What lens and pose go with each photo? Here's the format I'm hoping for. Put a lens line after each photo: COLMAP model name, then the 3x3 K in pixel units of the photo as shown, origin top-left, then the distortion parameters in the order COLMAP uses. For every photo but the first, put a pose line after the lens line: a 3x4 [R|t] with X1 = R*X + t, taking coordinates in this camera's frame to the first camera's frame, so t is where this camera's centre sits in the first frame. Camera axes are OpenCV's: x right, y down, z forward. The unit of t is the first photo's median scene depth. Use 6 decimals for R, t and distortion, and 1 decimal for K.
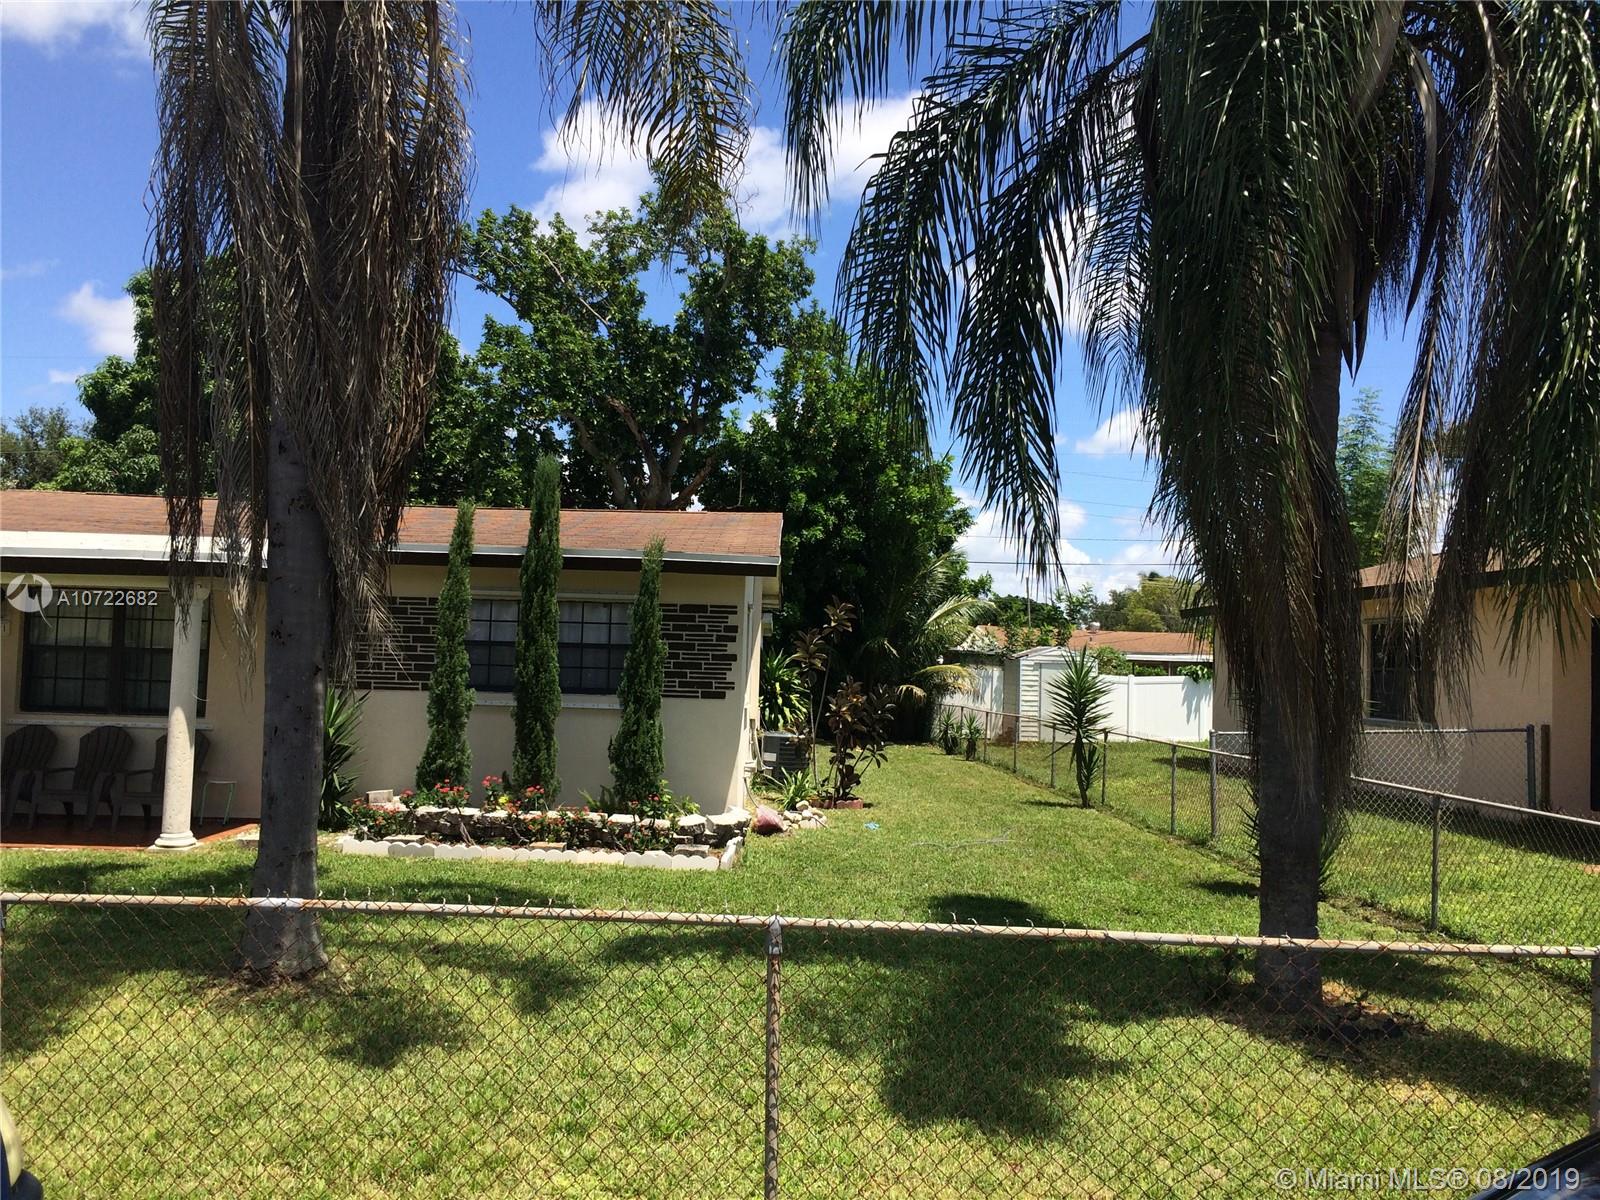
lens RADIAL K [[1368.4, 0, 785.1], [0, 1368.4, 592.7], [0, 0, 1]] dist [0.066639, -0.090371]
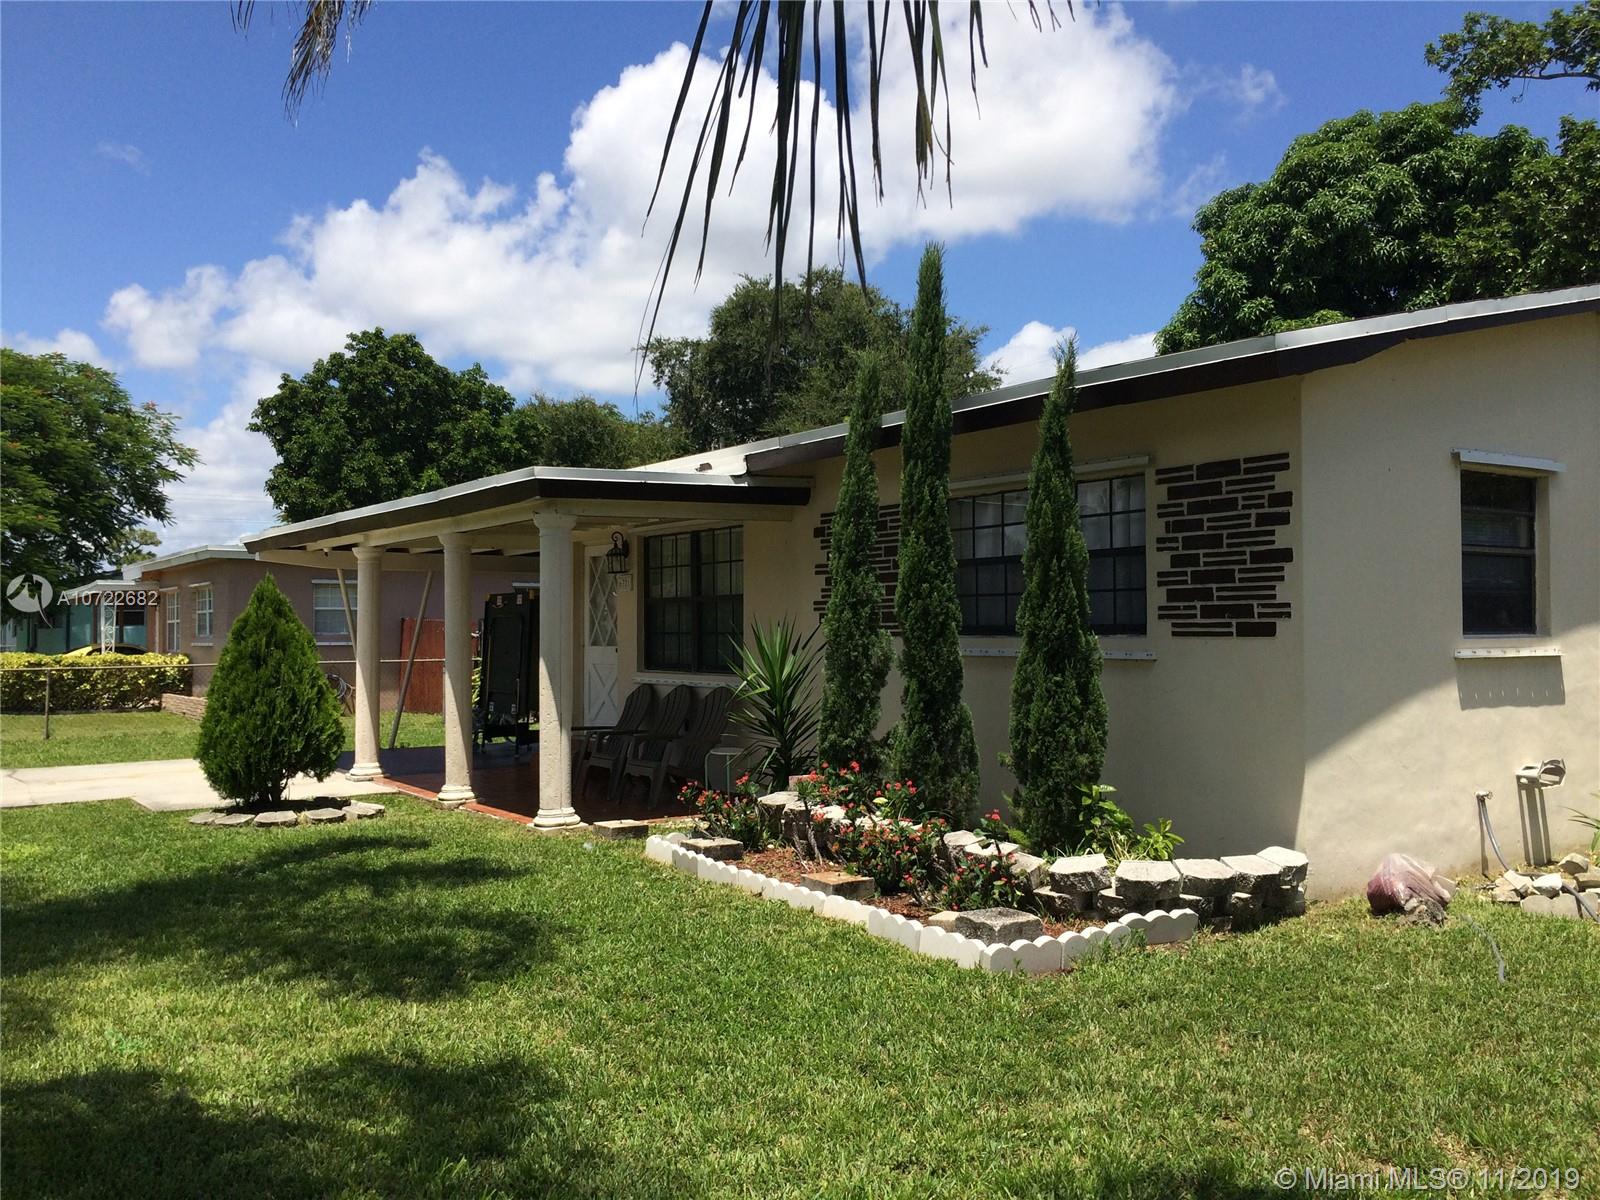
lens RADIAL K [[1372.6, 0, 800.0], [0, 1372.6, 600.0], [0, 0, 1]] dist [0.060974, -0.082954]
pose [[0.563130, -0.049255, -0.824899, 0.281224], [0.064204, 0.997813, -0.015750, 0.060369], [0.823870, -0.044092, 0.565061, 0.561795]]
